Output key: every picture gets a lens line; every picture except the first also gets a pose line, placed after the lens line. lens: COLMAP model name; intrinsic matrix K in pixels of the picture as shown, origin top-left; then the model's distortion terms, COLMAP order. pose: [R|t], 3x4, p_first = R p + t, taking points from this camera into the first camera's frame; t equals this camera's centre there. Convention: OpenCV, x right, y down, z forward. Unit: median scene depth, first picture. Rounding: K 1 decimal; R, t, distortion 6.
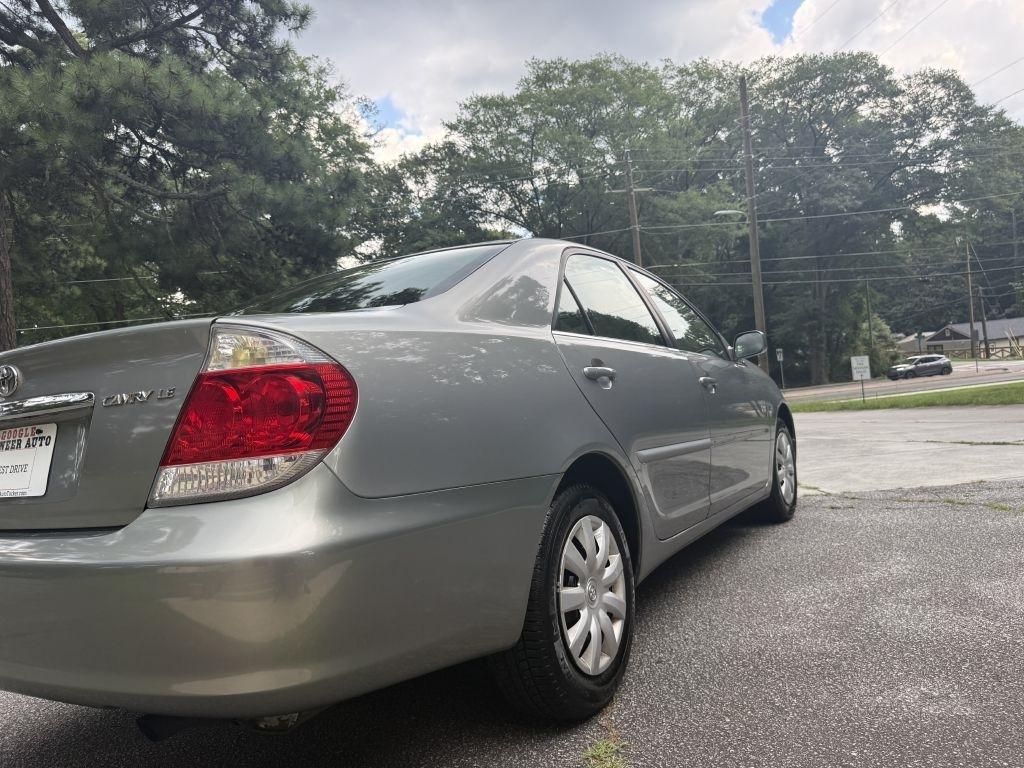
lens RADIAL K [[735.0, 0, 511.9], [0, 735.0, 385.9], [0, 0, 1]] dist [0.025568, -0.035157]
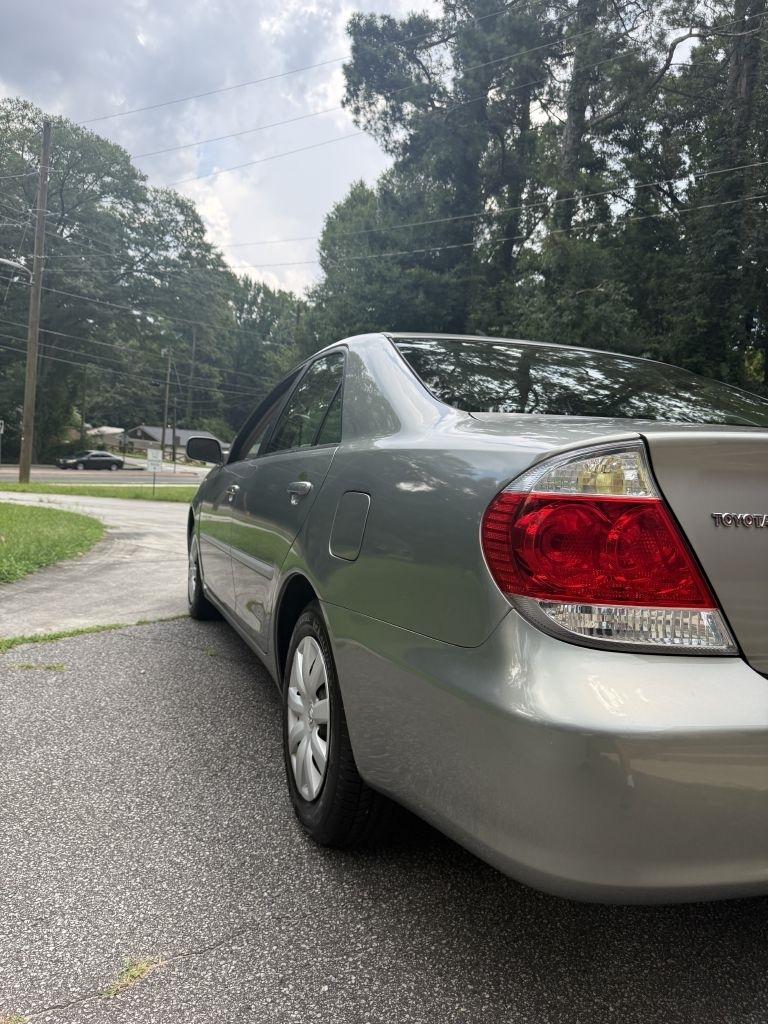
lens RADIAL K [[733.5, 0, 389.3], [0, 733.5, 513.7], [0, 0, 1]] dist [0.022323, -0.026362]
pose [[0.613315, 0.087171, 0.785014, -0.120011], [-0.135502, 0.990768, -0.004153, 0.008023], [-0.778129, -0.103824, 0.619465, 0.070347]]
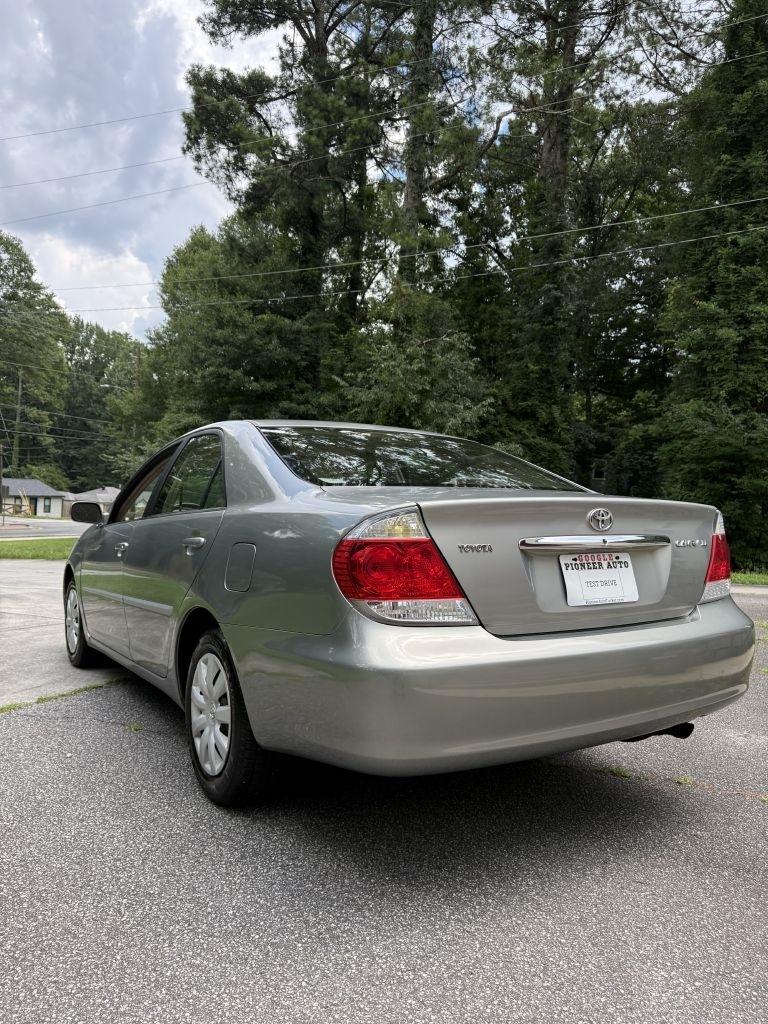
lens RADIAL K [[729.3, 0, 387.8], [0, 729.3, 512.1], [0, 0, 1]] dist [0.035025, -0.041388]
pose [[0.447422, 0.110142, 0.887515, -0.131029], [-0.081856, 0.993265, -0.082000, 0.006994], [-0.890569, -0.035960, 0.453425, 0.084170]]
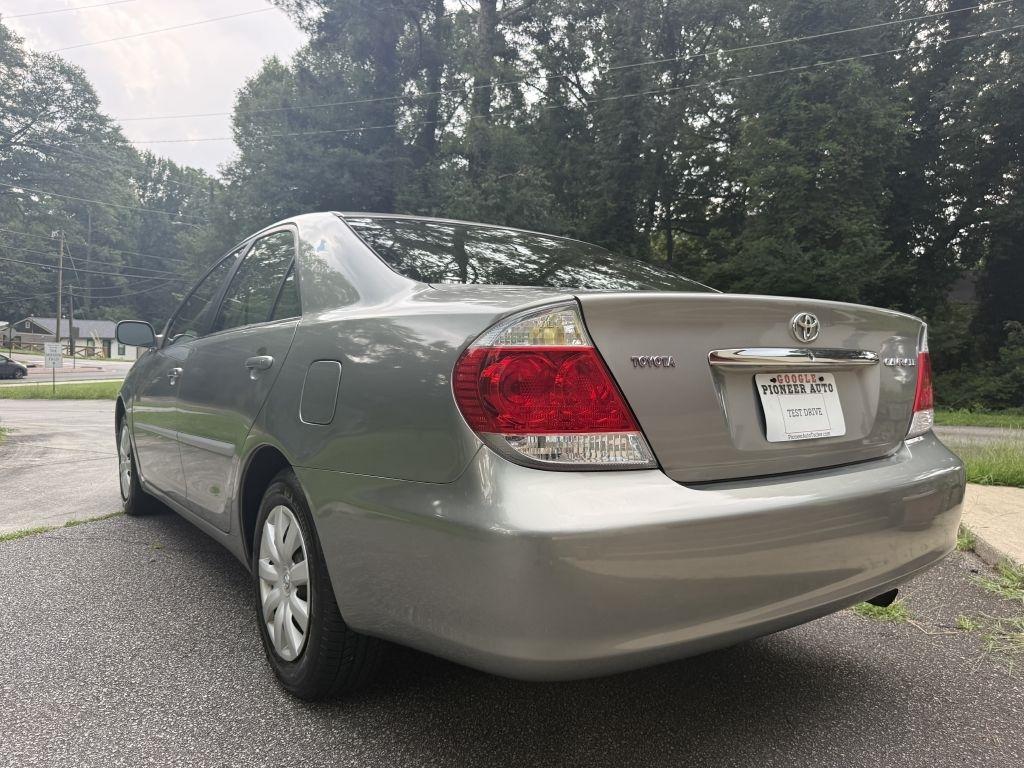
lens RADIAL K [[735.1, 0, 510.9], [0, 735.1, 384.5], [0, 0, 1]] dist [0.014727, -0.019519]
pose [[0.404339, 0.068830, 0.912016, -0.128563], [-0.071876, 0.996472, -0.043338, 0.010615], [-0.911781, -0.048029, 0.407859, 0.068107]]
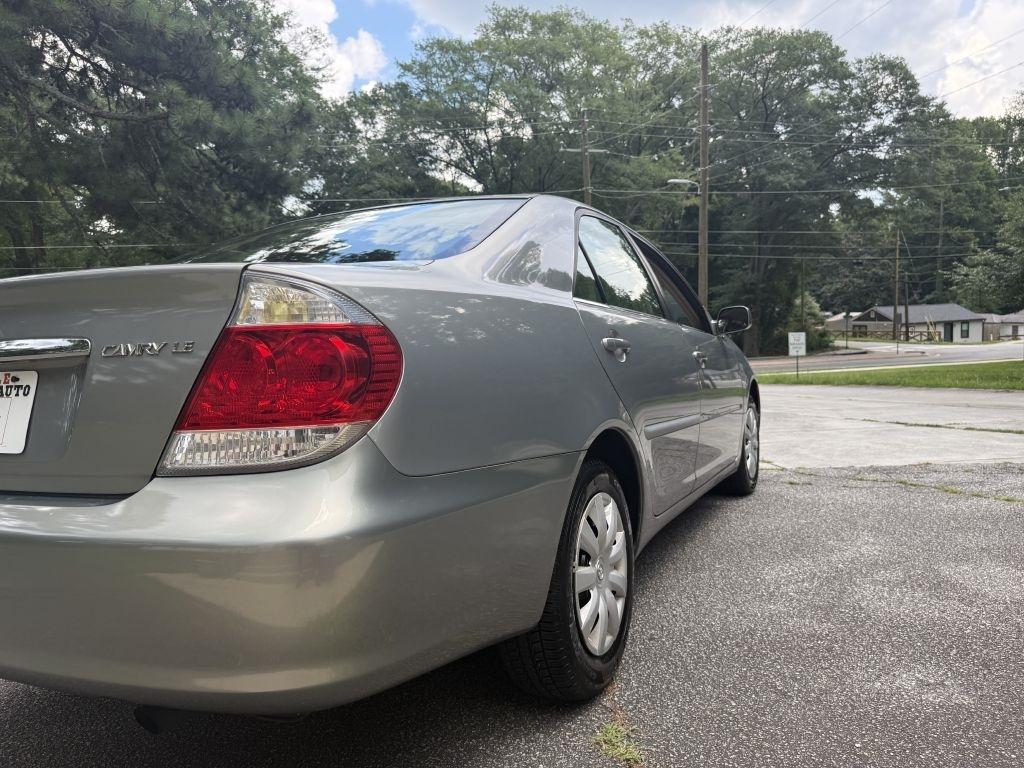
lens RADIAL K [[734.5, 0, 519.1], [0, 734.5, 386.3], [0, 0, 1]] dist [0.023723, -0.033060]
pose [[0.993923, 0.053777, 0.096043, -0.009381], [-0.059460, 0.996583, 0.057324, -0.001018], [-0.092632, -0.062686, 0.993725, 0.005818]]
